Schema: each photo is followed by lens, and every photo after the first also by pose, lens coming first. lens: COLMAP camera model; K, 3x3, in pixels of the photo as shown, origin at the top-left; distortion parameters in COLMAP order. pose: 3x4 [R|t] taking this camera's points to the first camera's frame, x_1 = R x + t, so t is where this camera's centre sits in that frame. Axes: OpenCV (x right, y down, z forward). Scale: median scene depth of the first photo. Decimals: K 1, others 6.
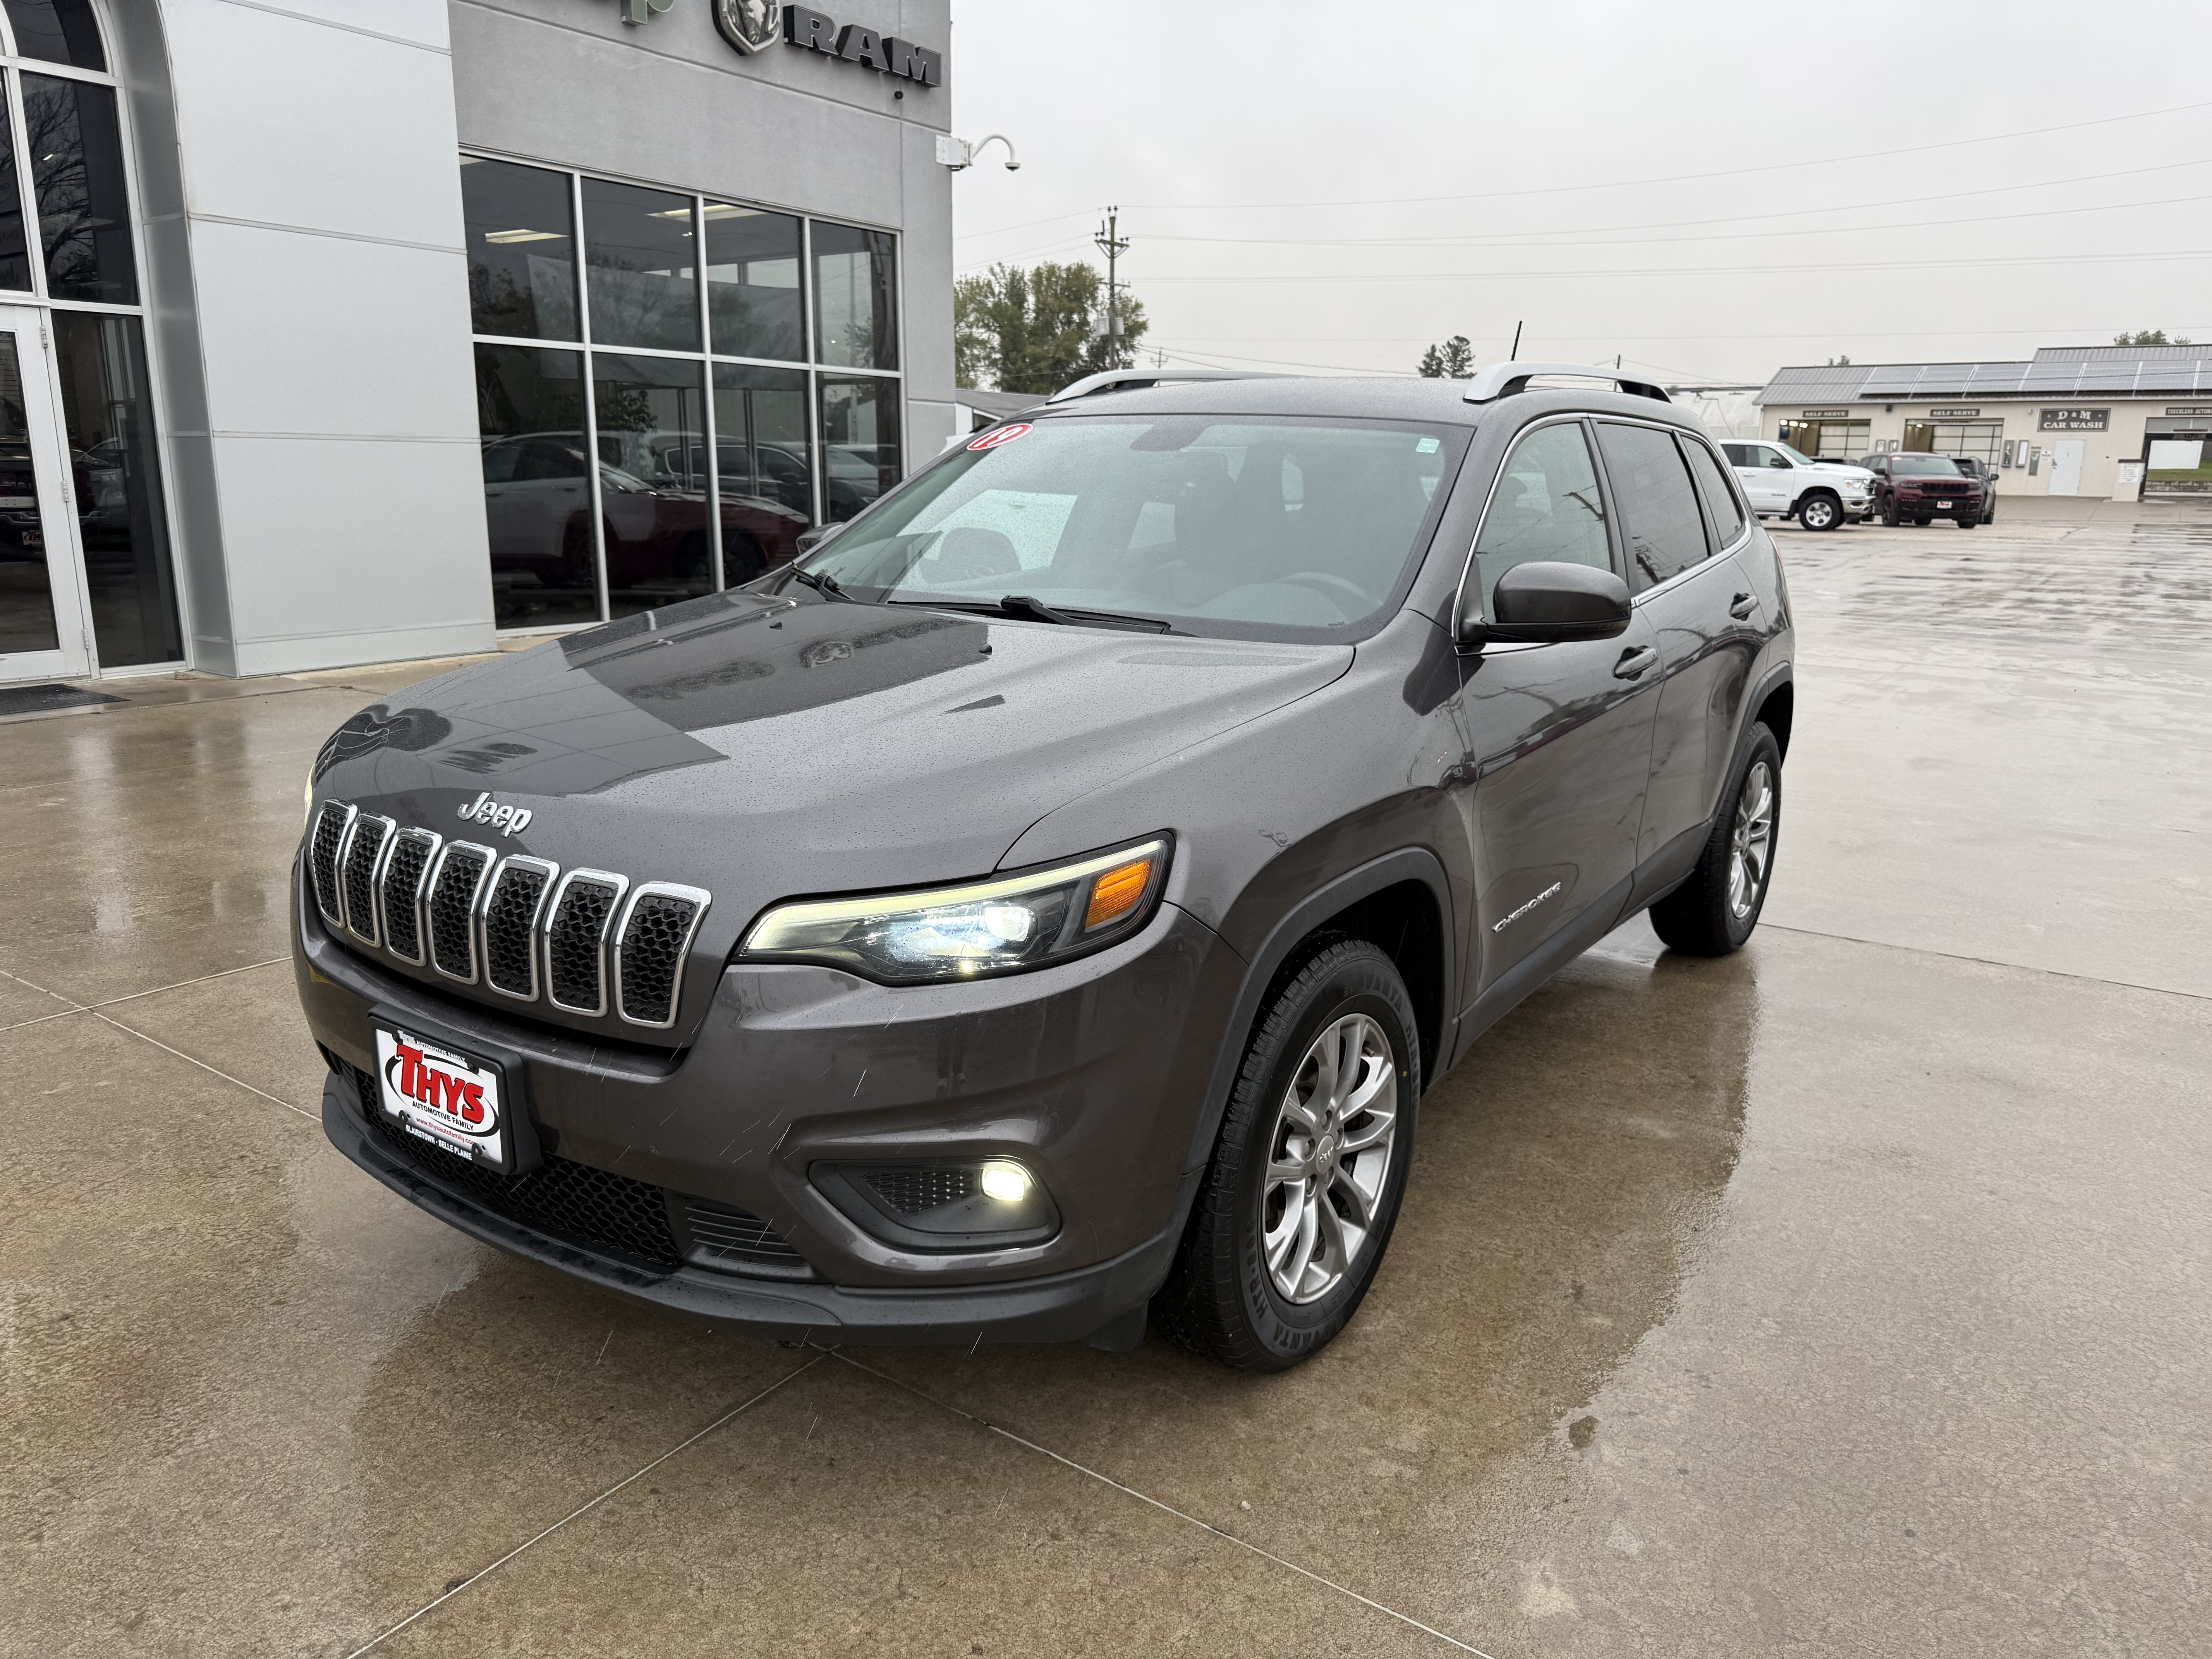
lens RADIAL K [[1553.0, 0, 1040.3], [0, 1553.0, 885.6], [0, 0, 1]] dist [-0.004756, -0.002254]
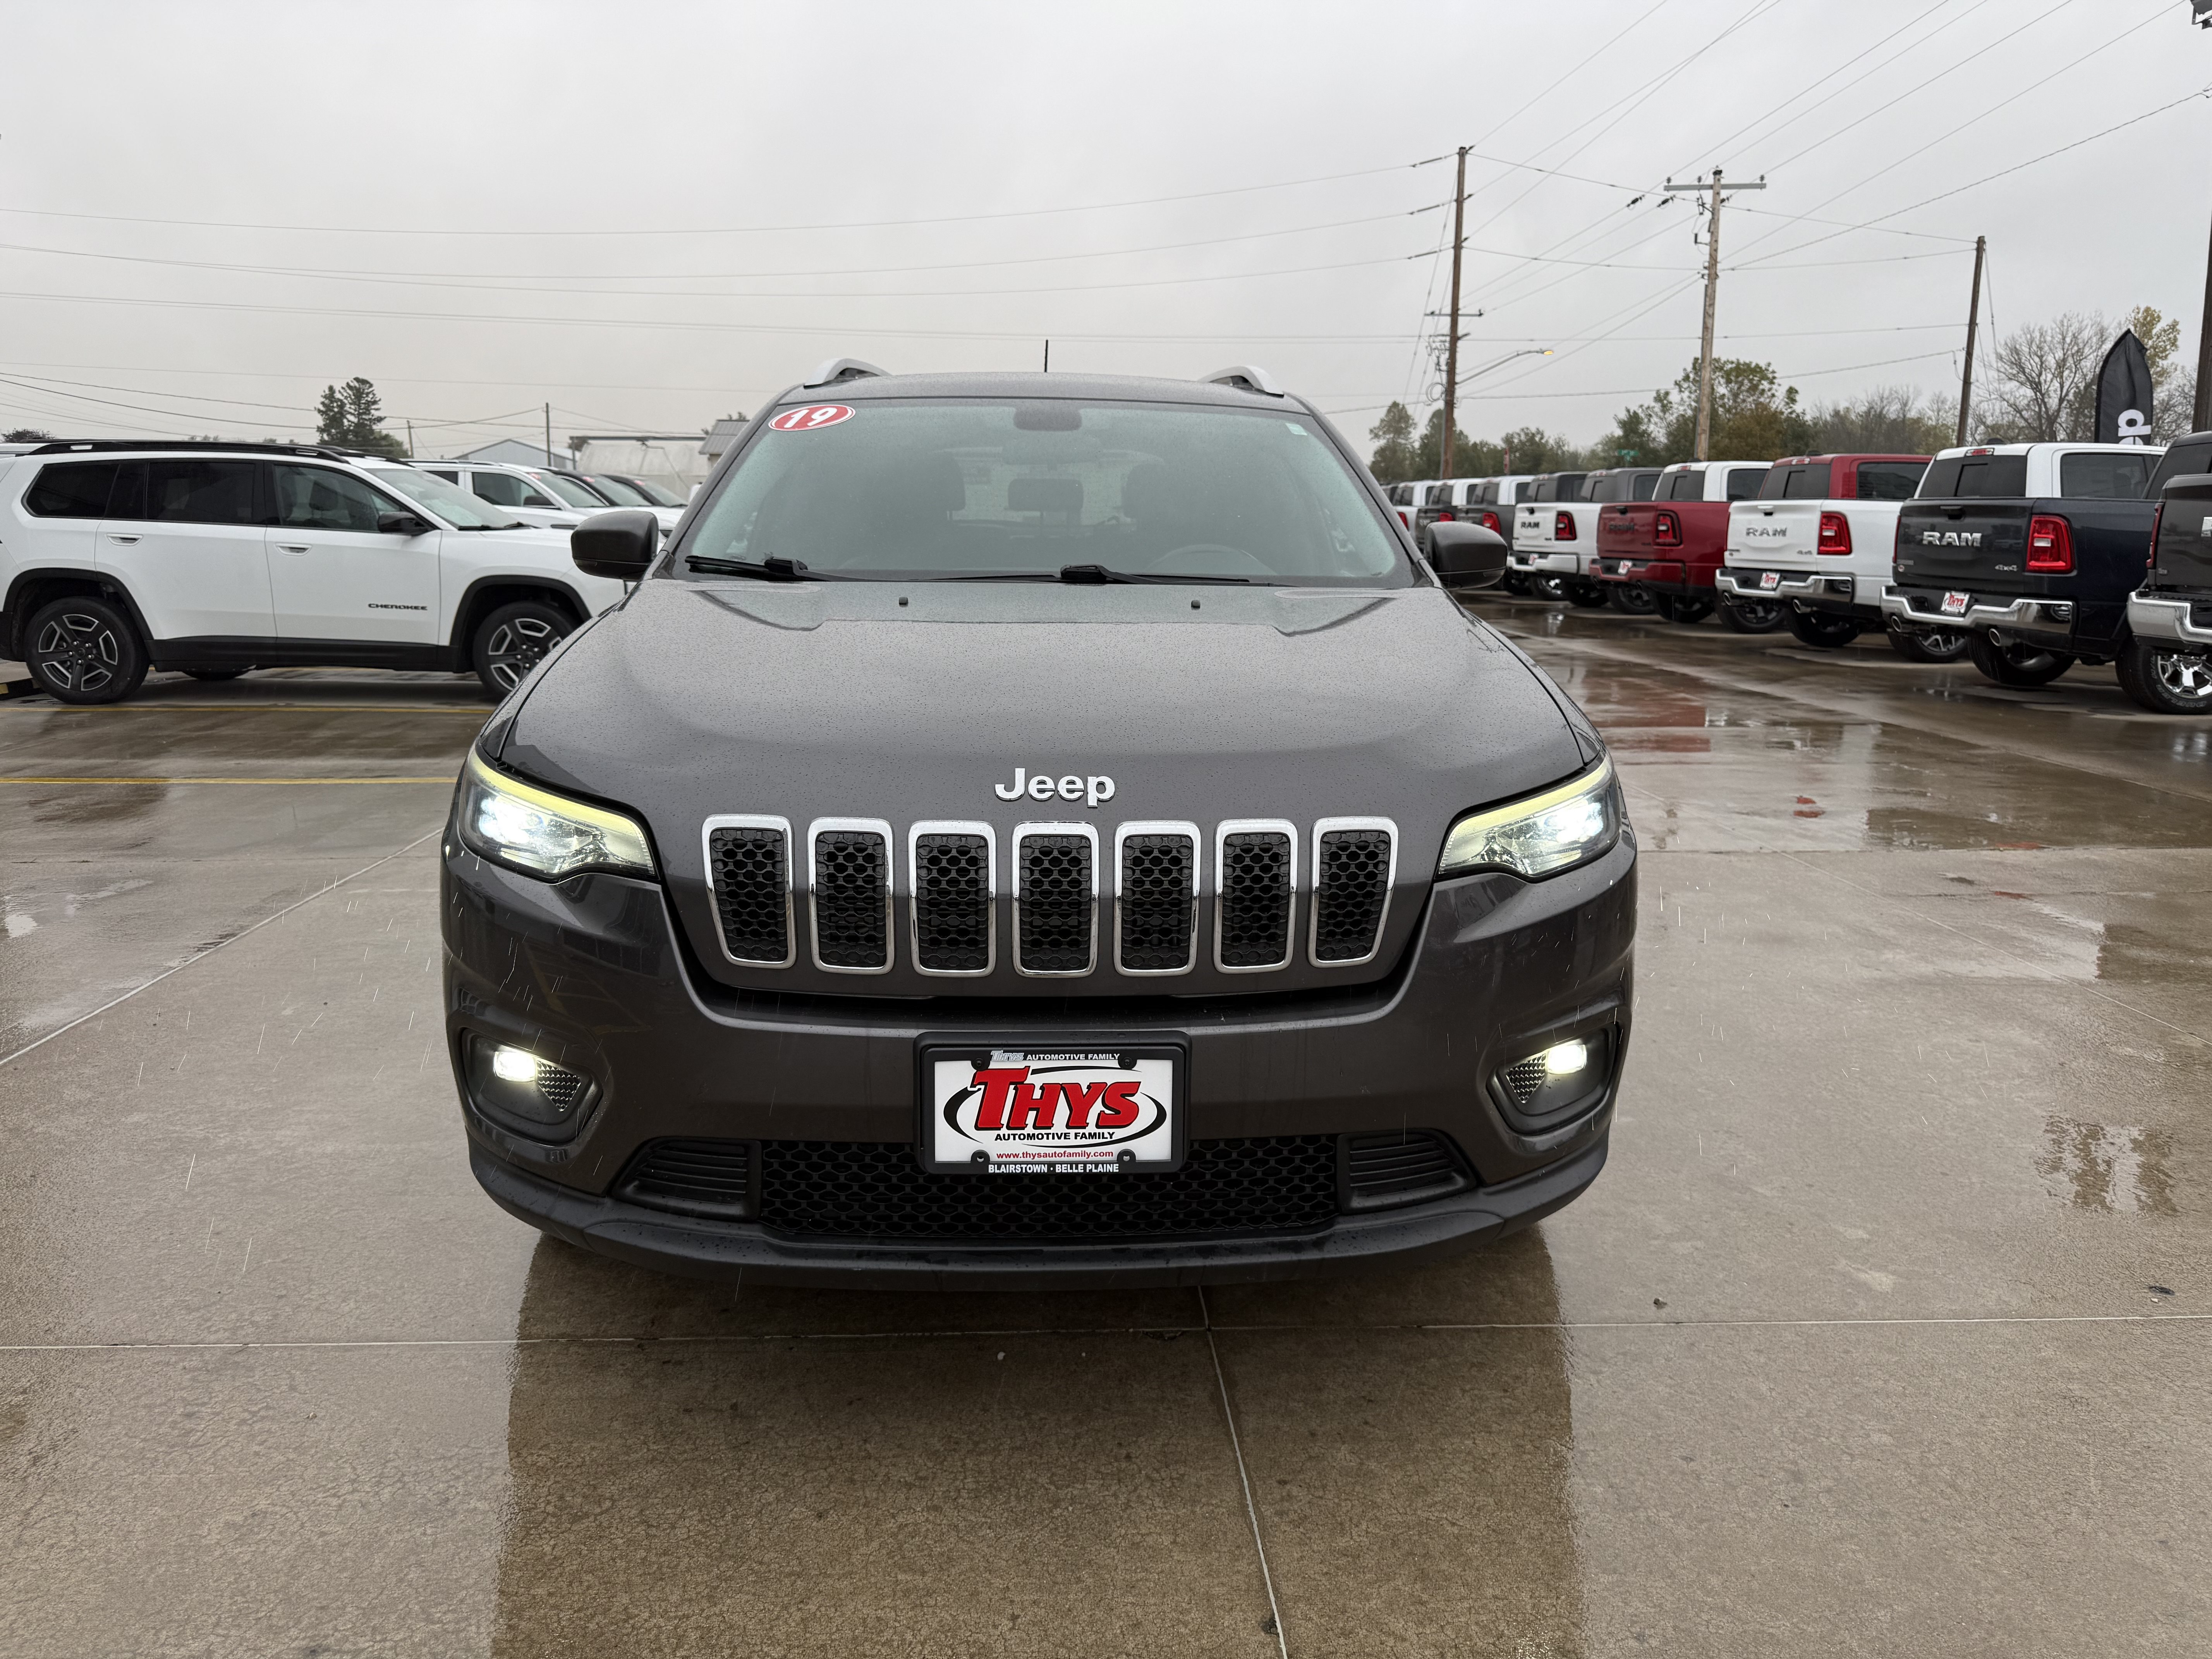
lens RADIAL K [[1600.1, 0, 1093.3], [0, 1600.1, 775.8], [0, 0, 1]] dist [0.000764, 0.001361]
pose [[0.781639, -0.102857, 0.615192, -0.911946], [0.164669, 0.985346, -0.044476, -0.008055], [-0.601602, 0.136067, 0.787122, 0.254142]]
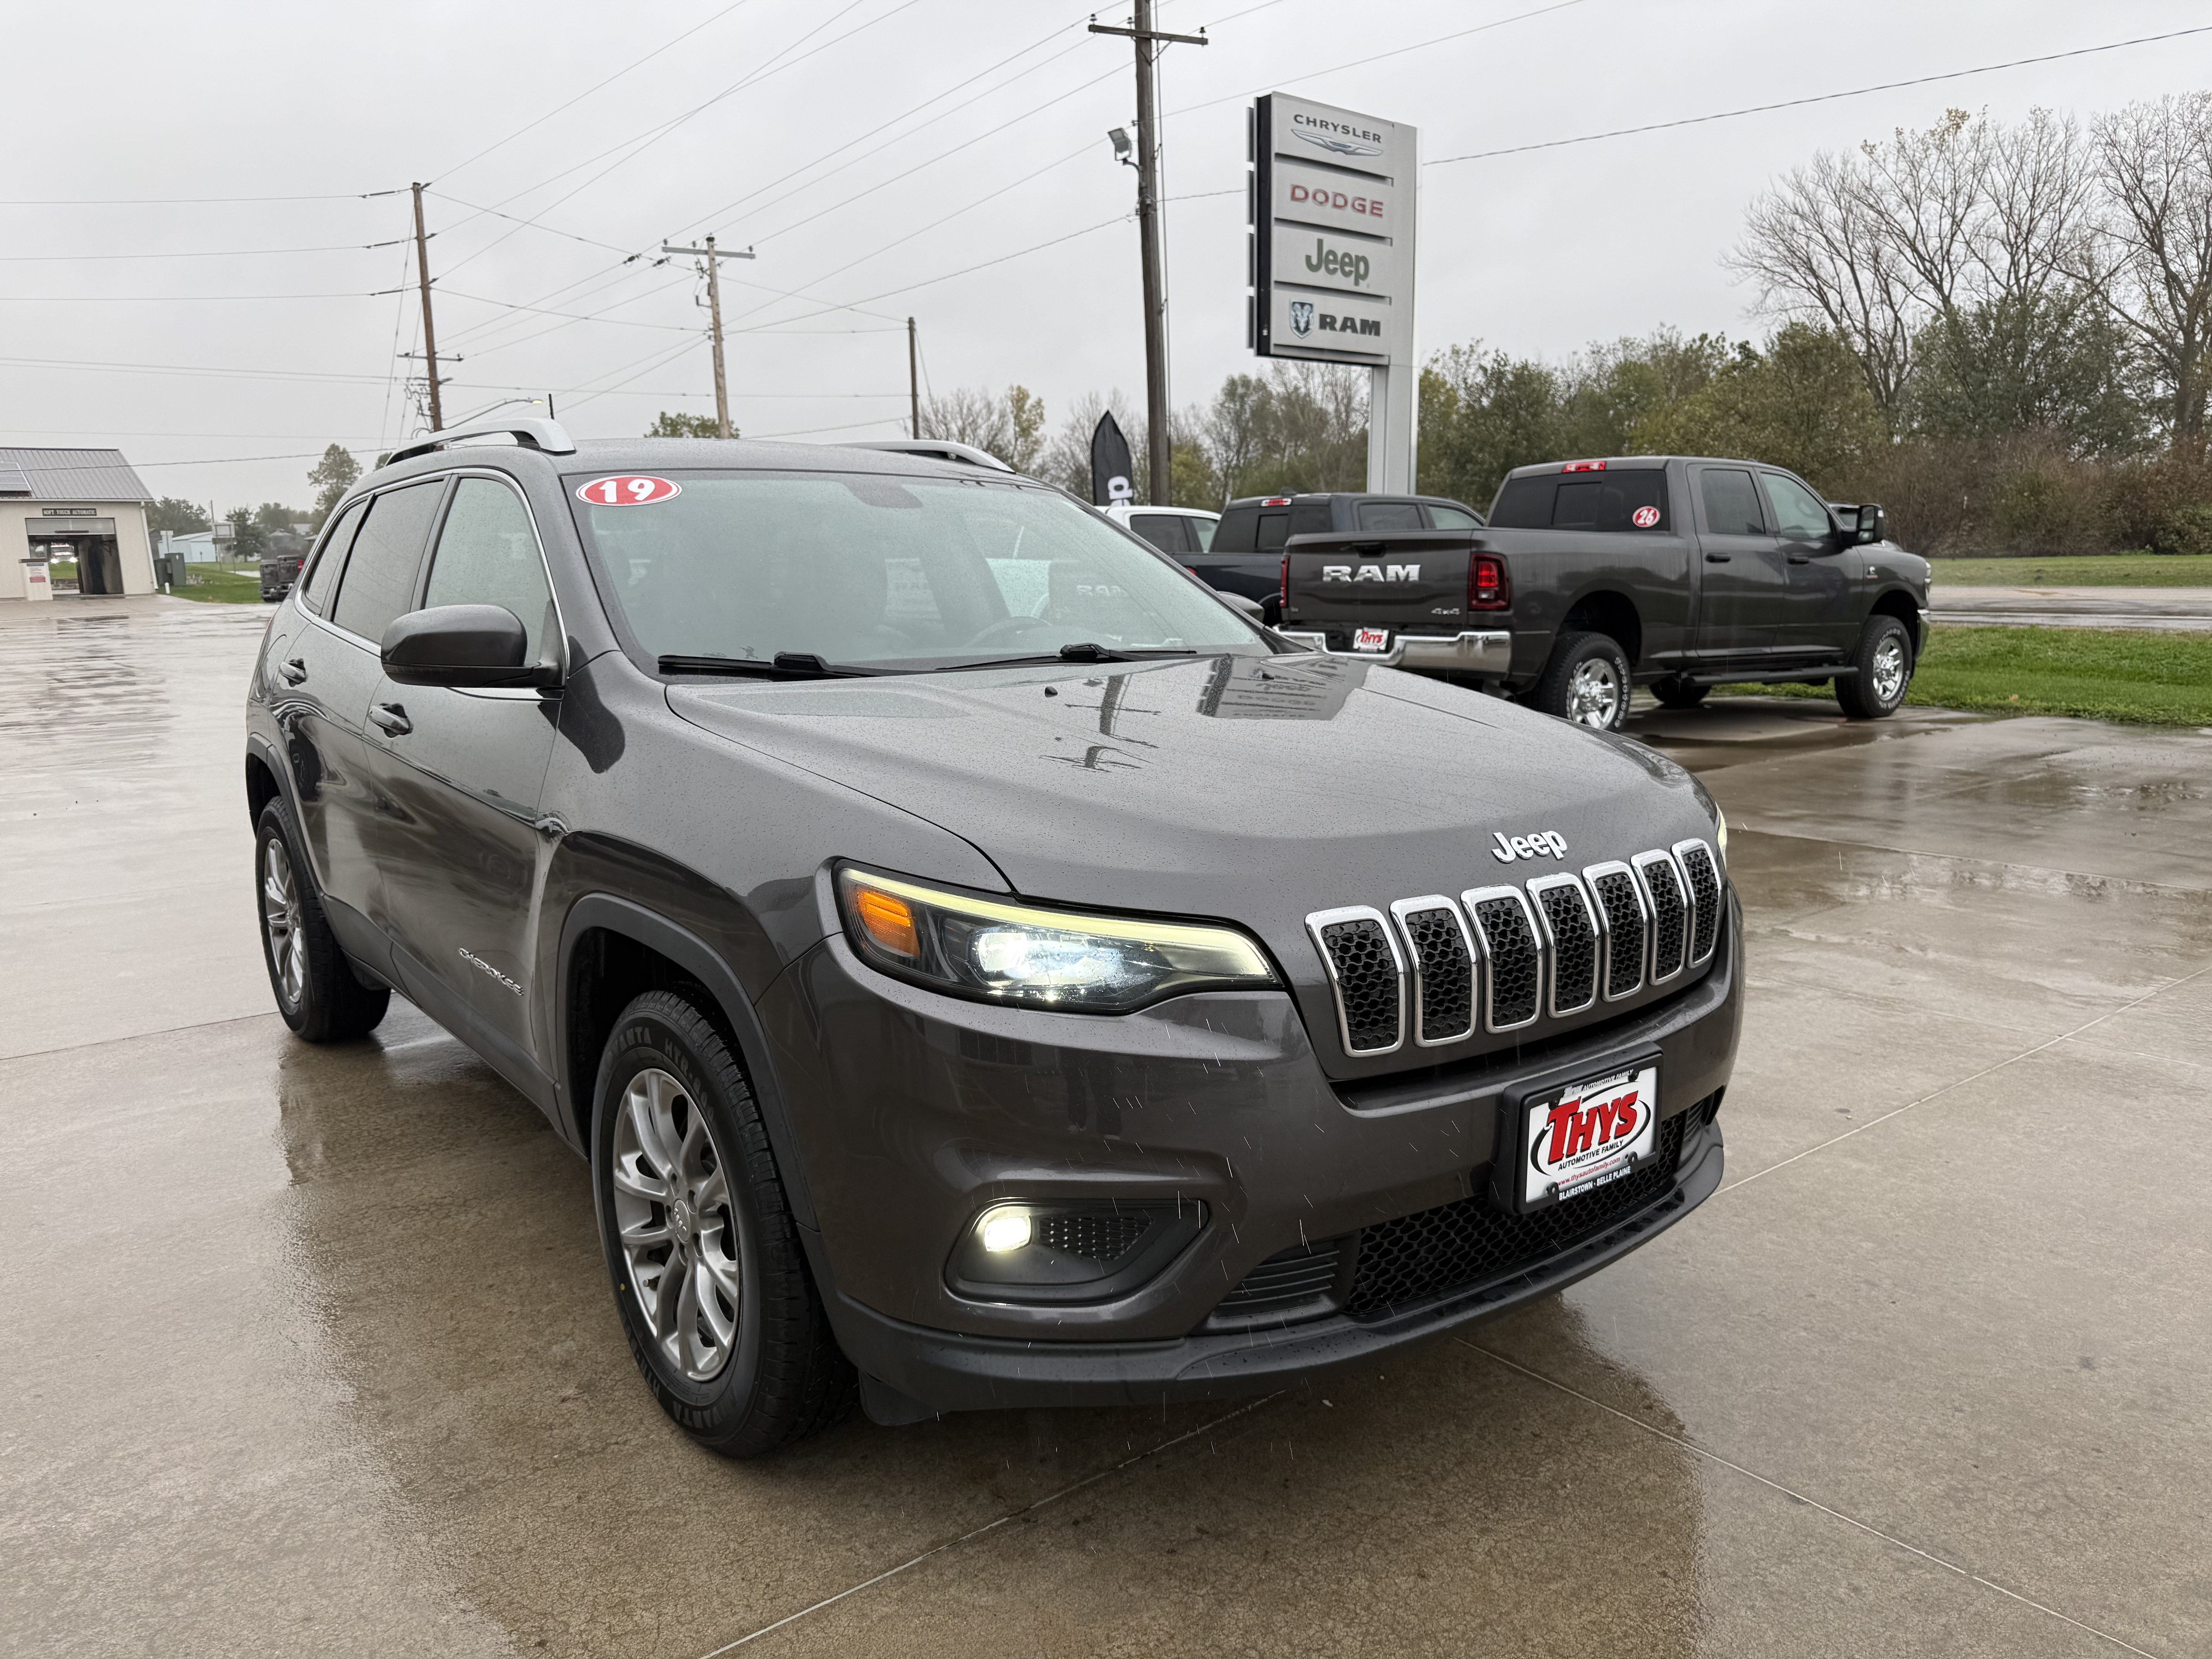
lens RADIAL K [[1591.5, 0, 1106.0], [0, 1591.5, 829.5], [0, 0, 1]] dist [-0.008388, -0.008535]
pose [[0.273338, -0.166593, 0.947382, -1.395951], [0.262499, 0.960426, 0.093151, -0.223309], [-0.925408, 0.223225, 0.306251, 0.941993]]
